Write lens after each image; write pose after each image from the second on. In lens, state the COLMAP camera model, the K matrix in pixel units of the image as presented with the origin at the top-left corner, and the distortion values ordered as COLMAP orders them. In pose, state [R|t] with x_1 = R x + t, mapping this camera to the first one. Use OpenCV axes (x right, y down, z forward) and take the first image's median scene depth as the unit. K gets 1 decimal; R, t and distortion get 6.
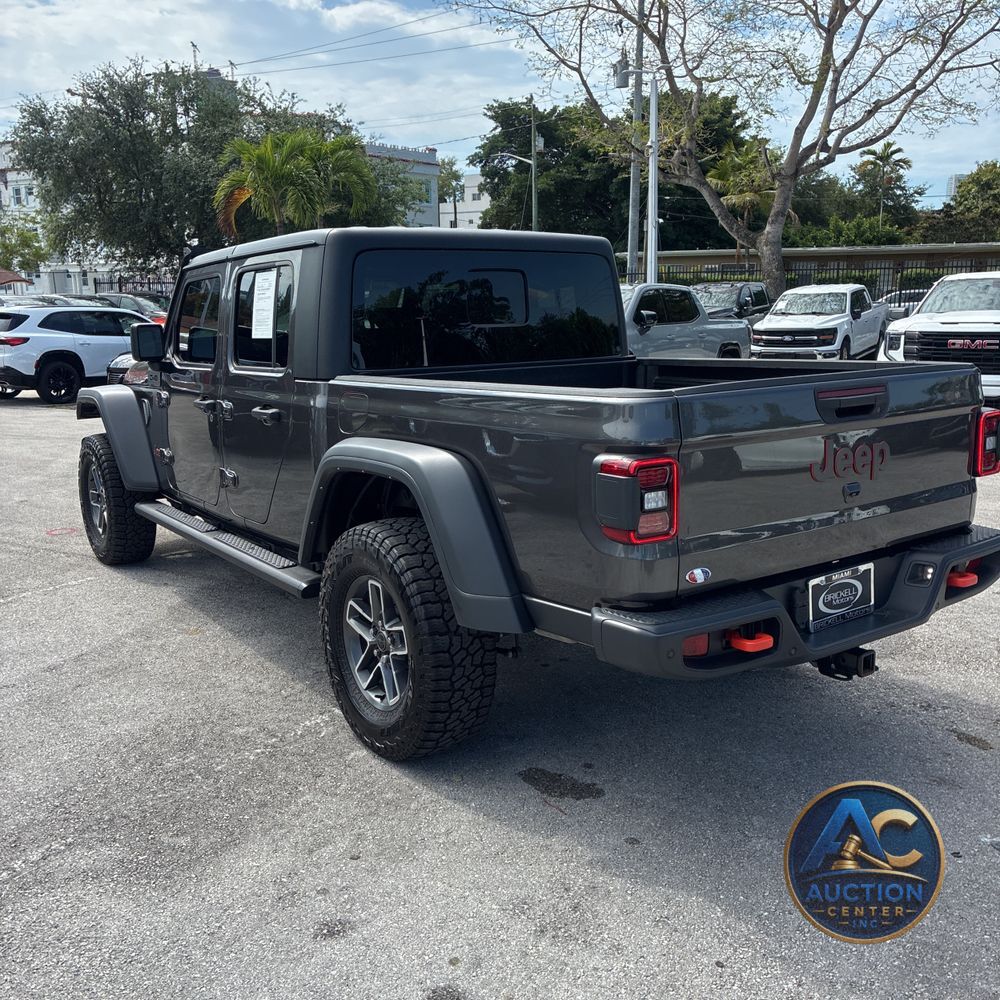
lens RADIAL K [[1002.7, 0, 498.3], [0, 1002.7, 506.1], [0, 0, 1]] dist [0.030832, -0.008044]
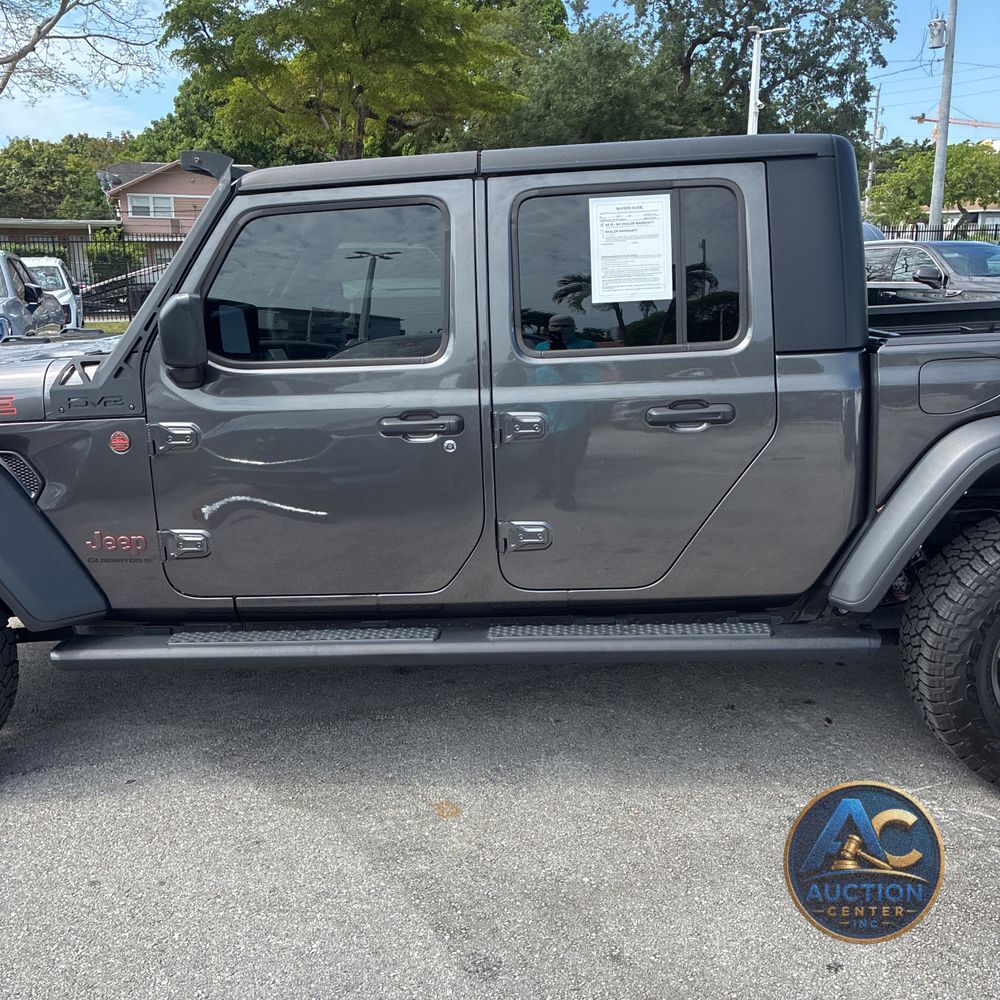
lens RADIAL K [[1002.7, 0, 498.3], [0, 1002.7, 506.1], [0, 0, 1]] dist [0.030832, -0.008044]
pose [[0.622513, -0.185750, 0.760247, -0.102266], [0.171665, 0.980176, 0.098921, -0.015073], [-0.763550, 0.068928, 0.642059, 0.085394]]
